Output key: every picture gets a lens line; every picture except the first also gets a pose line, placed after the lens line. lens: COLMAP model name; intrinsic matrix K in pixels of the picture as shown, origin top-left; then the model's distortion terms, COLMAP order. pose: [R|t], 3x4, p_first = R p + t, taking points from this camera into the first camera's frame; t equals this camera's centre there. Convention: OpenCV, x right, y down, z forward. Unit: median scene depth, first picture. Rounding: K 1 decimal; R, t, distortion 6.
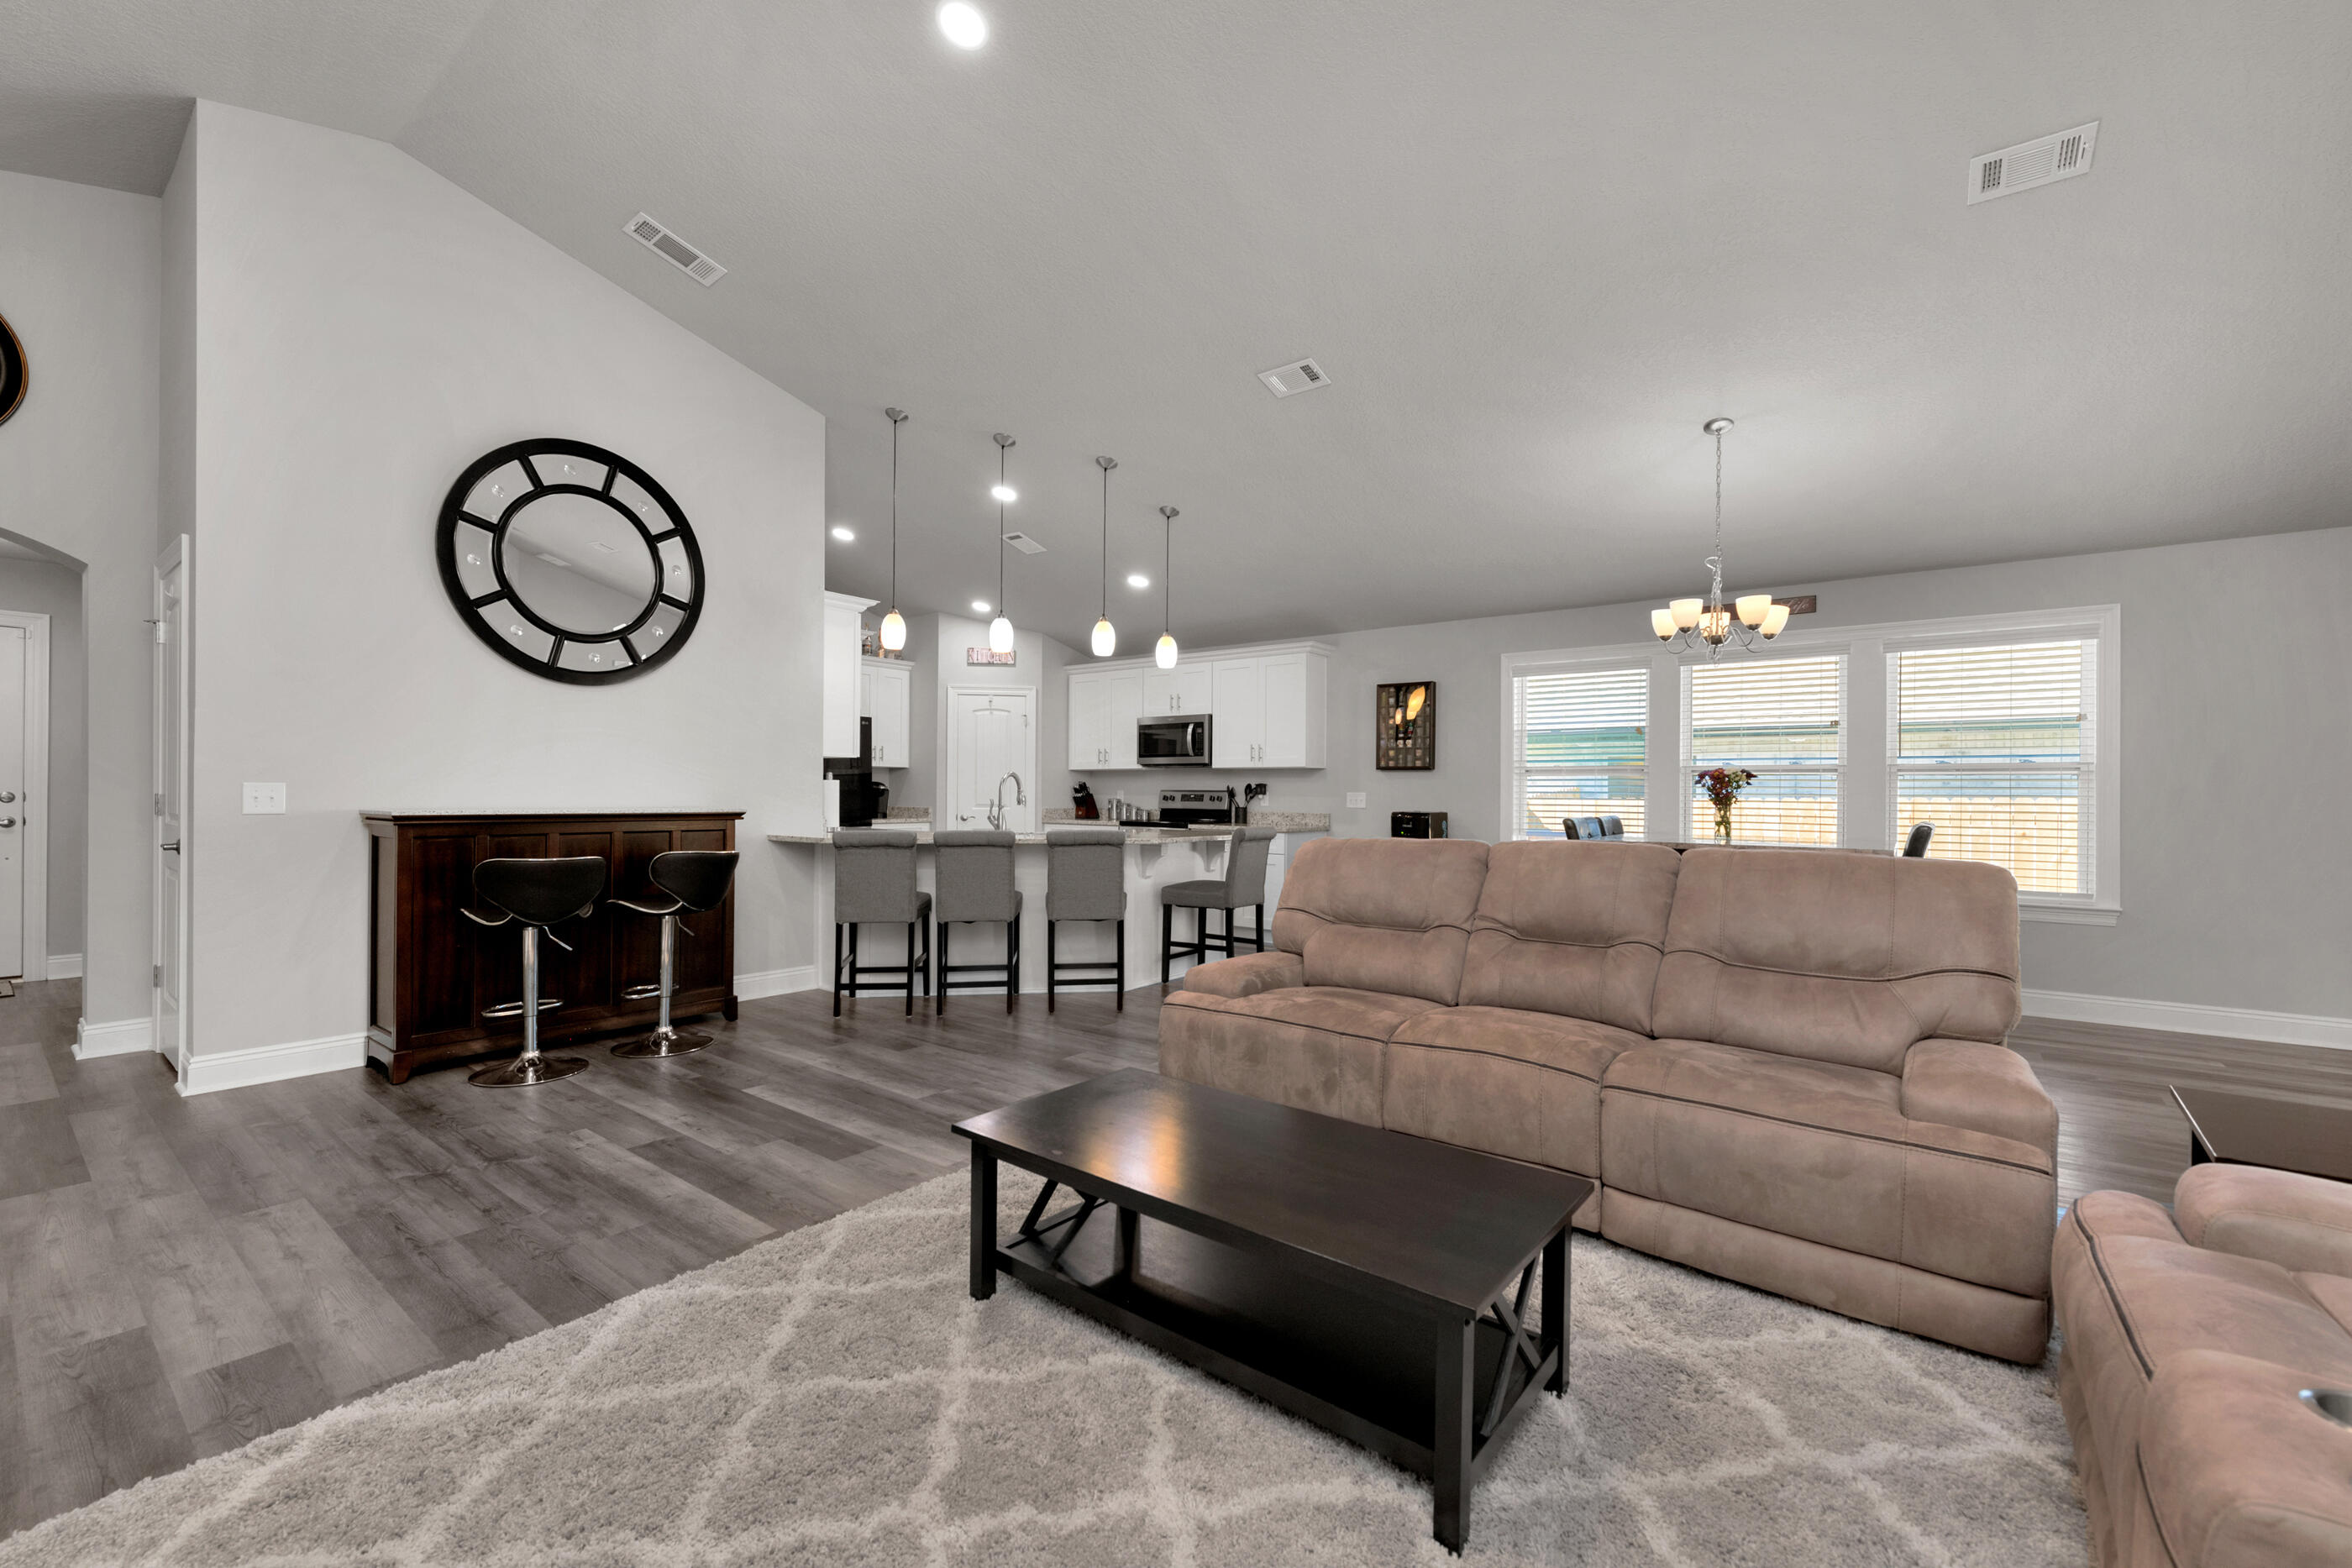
lens RADIAL K [[1004.4, 0, 1213.6], [0, 1004.4, 789.8], [0, 0, 1]] dist [0.016914, -0.000035]
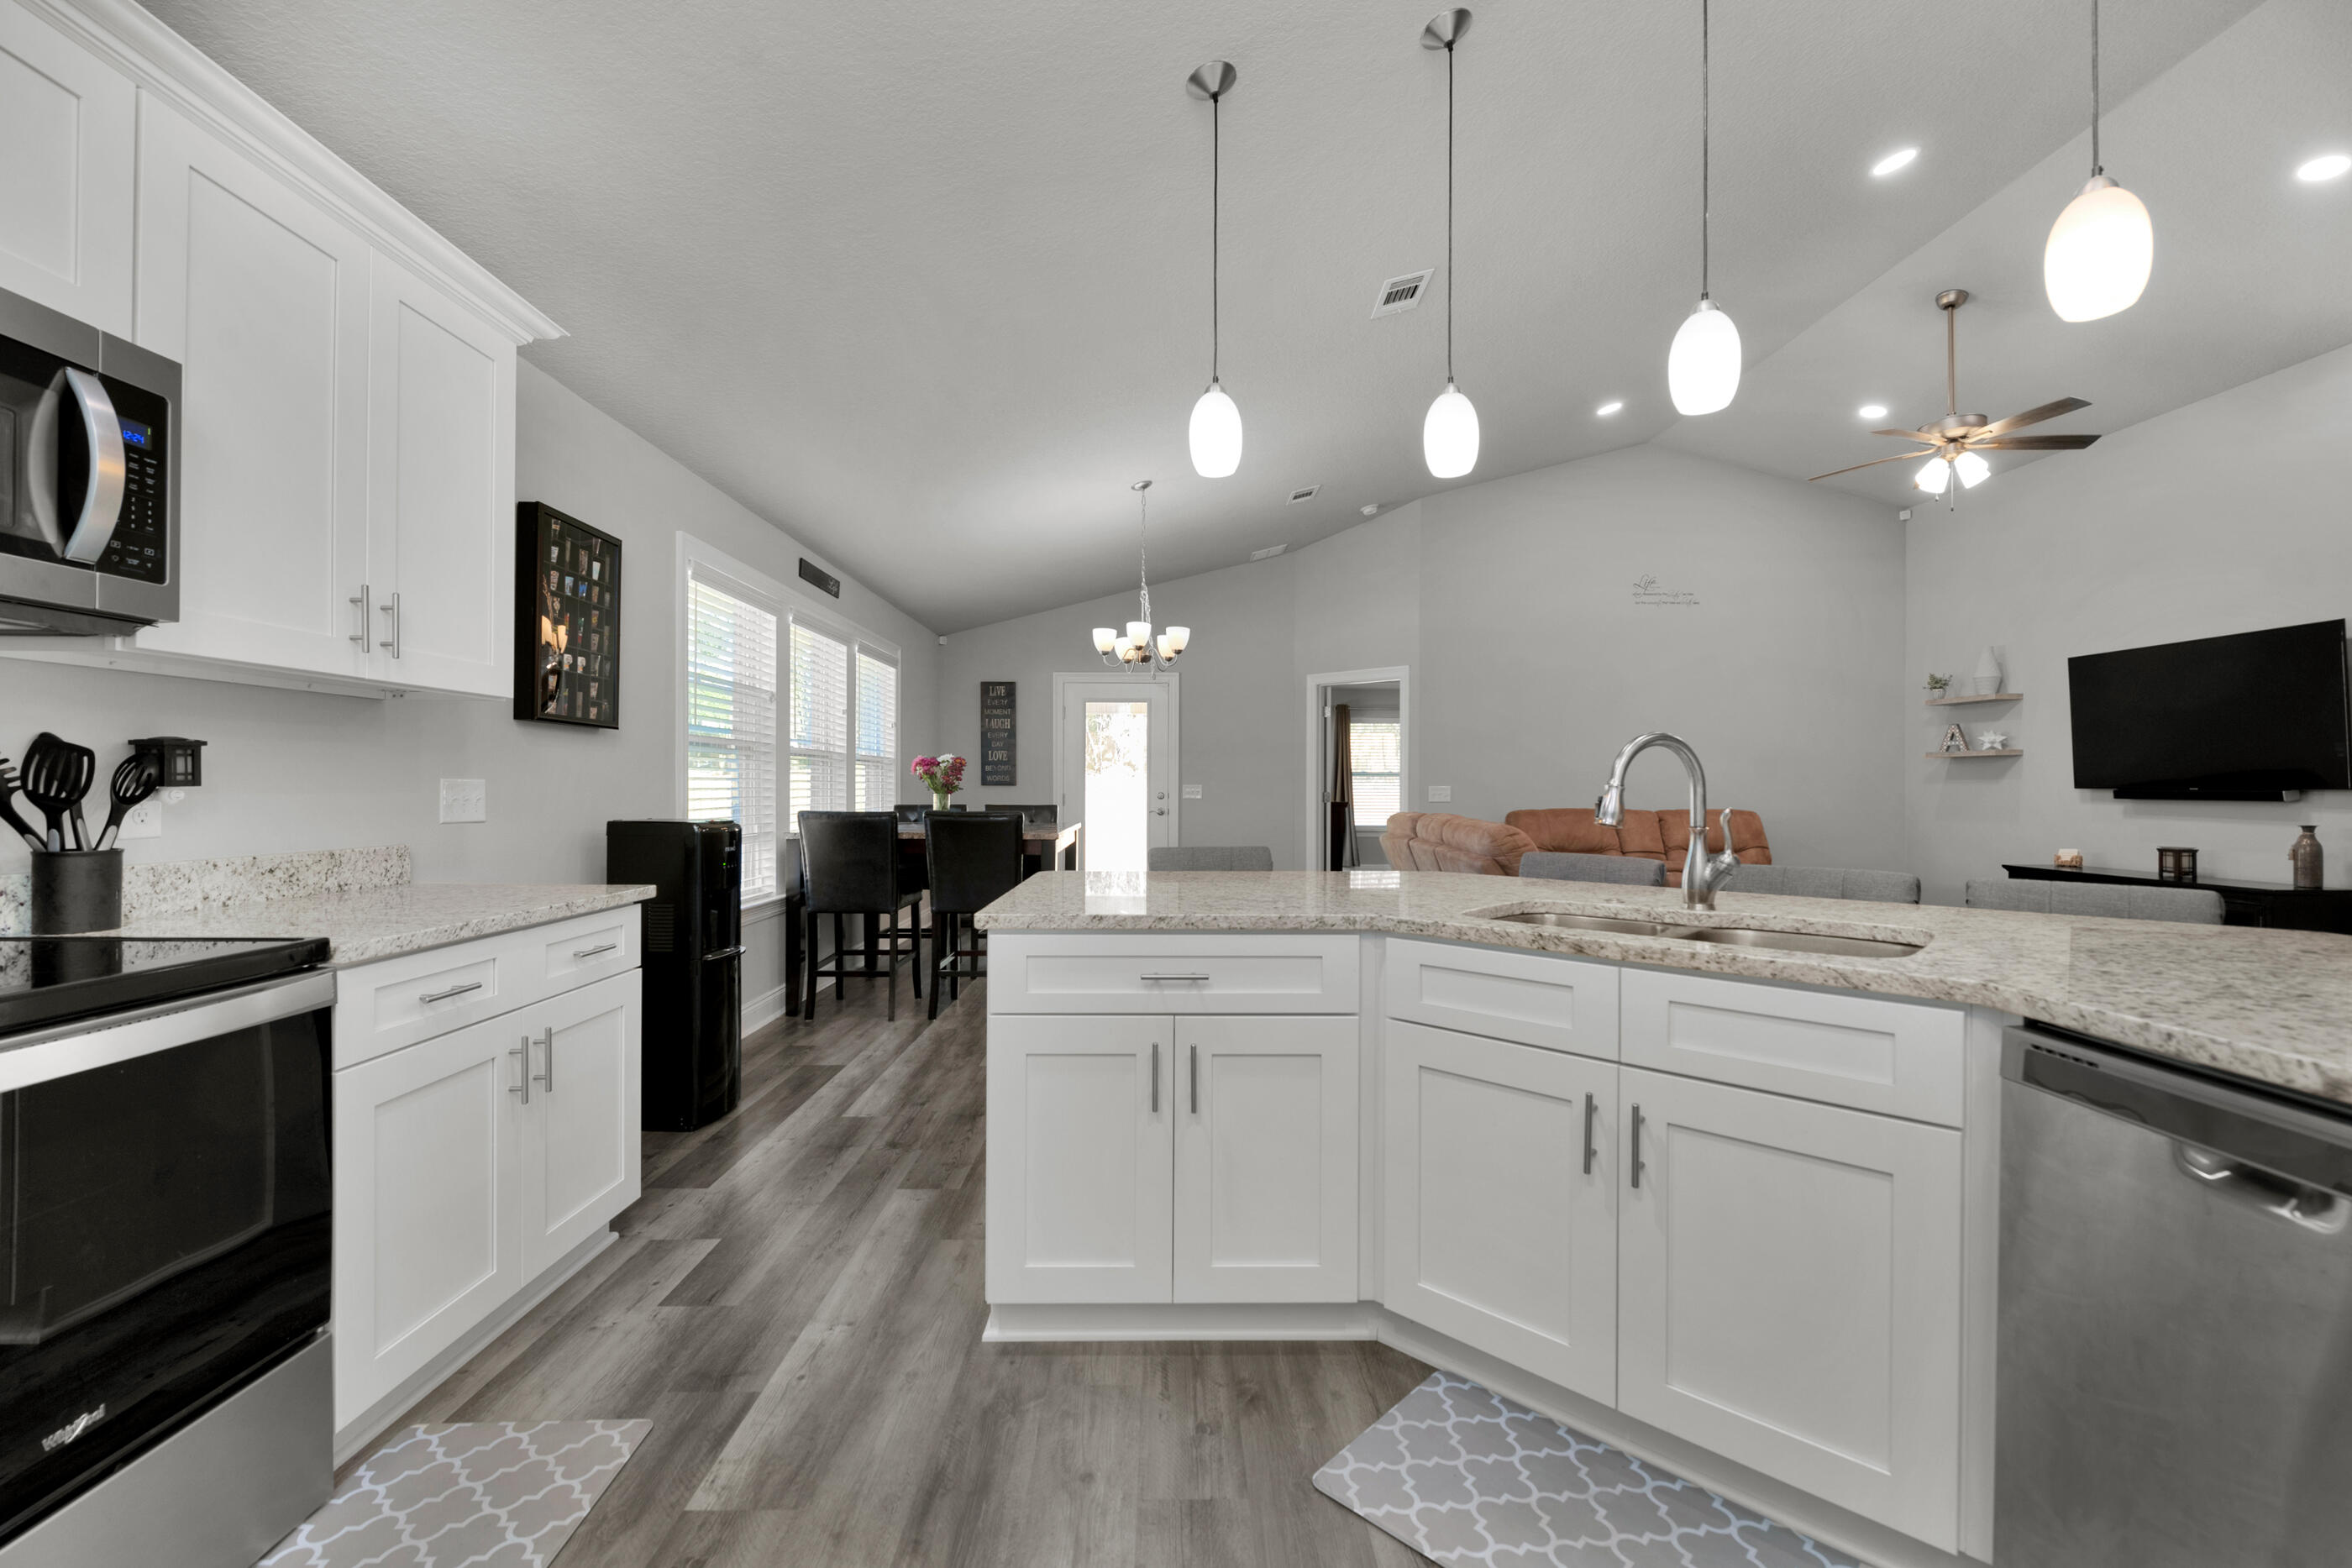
lens RADIAL K [[923.7, 0, 1185.3], [0, 923.7, 784.0], [0, 0, 1]] dist [-0.001500, -0.000536]
pose [[-0.586086, -0.008132, 0.810208, -0.330063], [-0.011838, 0.999929, 0.001473, 0.001825], [-0.810162, -0.008727, -0.586141, 1.179413]]
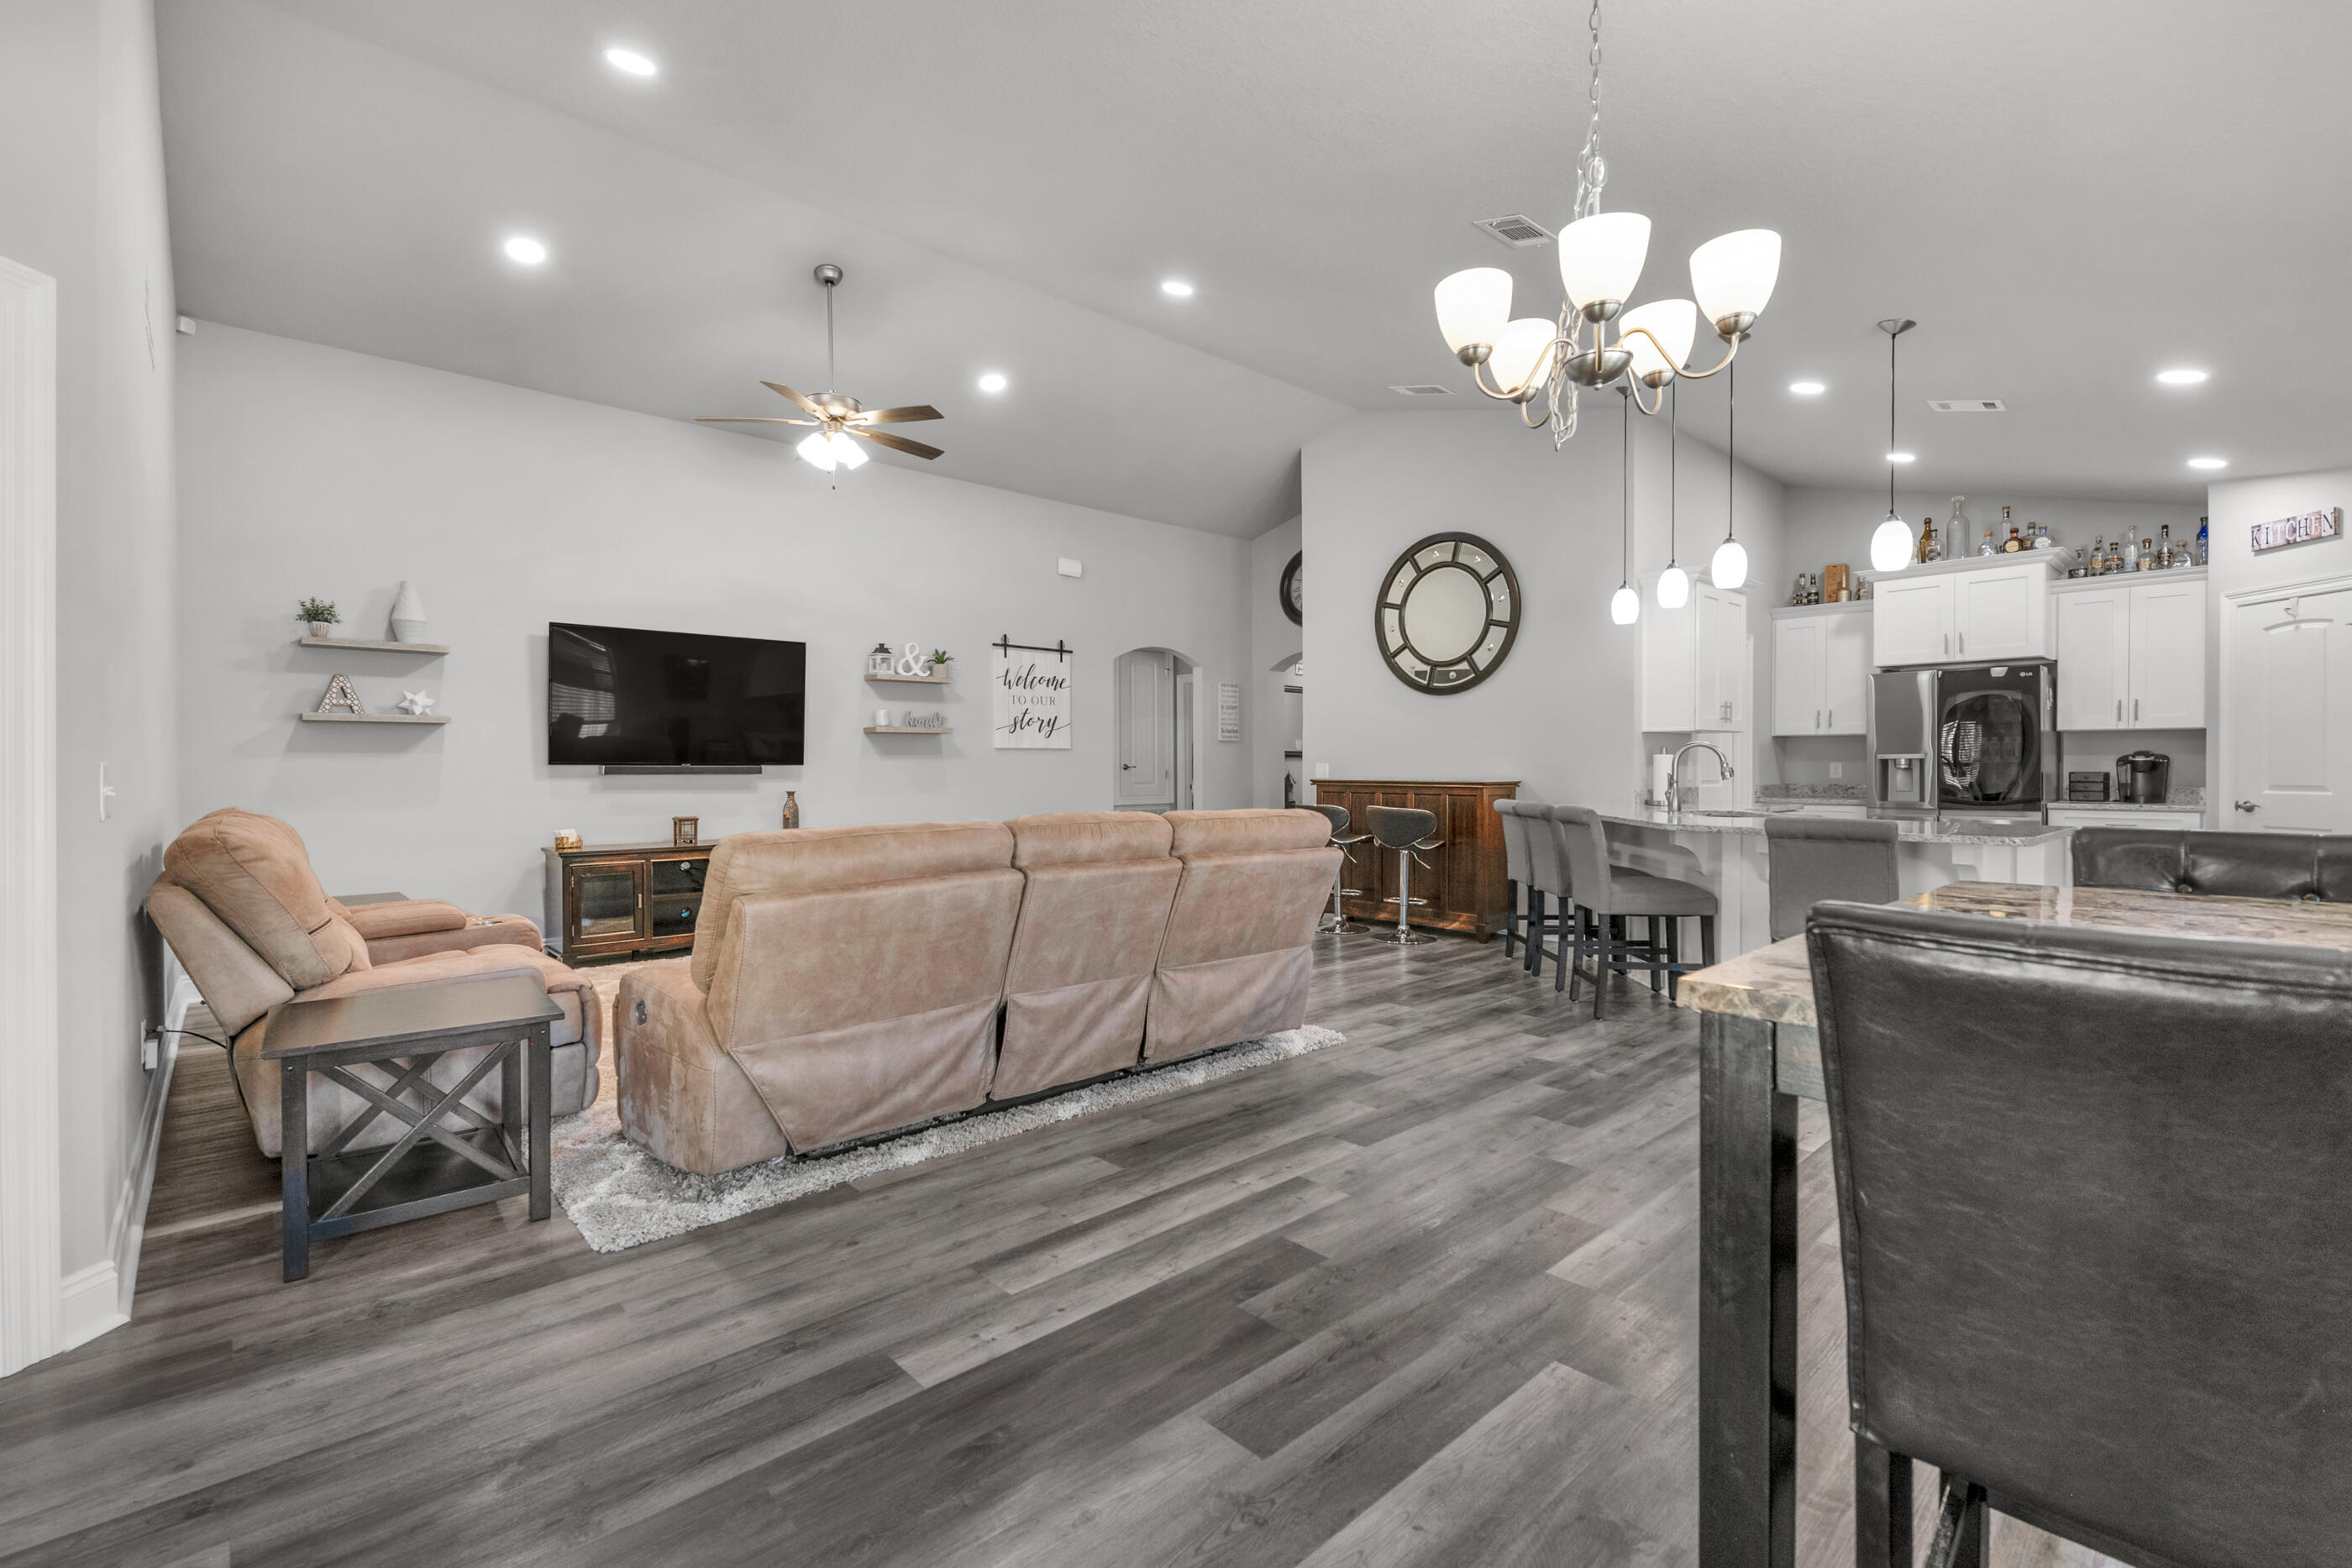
lens RADIAL K [[1049.7, 0, 1098.2], [0, 1049.7, 775.2], [0, 0, 1]] dist [0.009832, -0.007518]
pose [[-0.256475, 0.002942, -0.966546, 0.720571], [0.003998, 0.999990, 0.001983, 0.006777], [0.966543, -0.003356, -0.256484, 0.647745]]
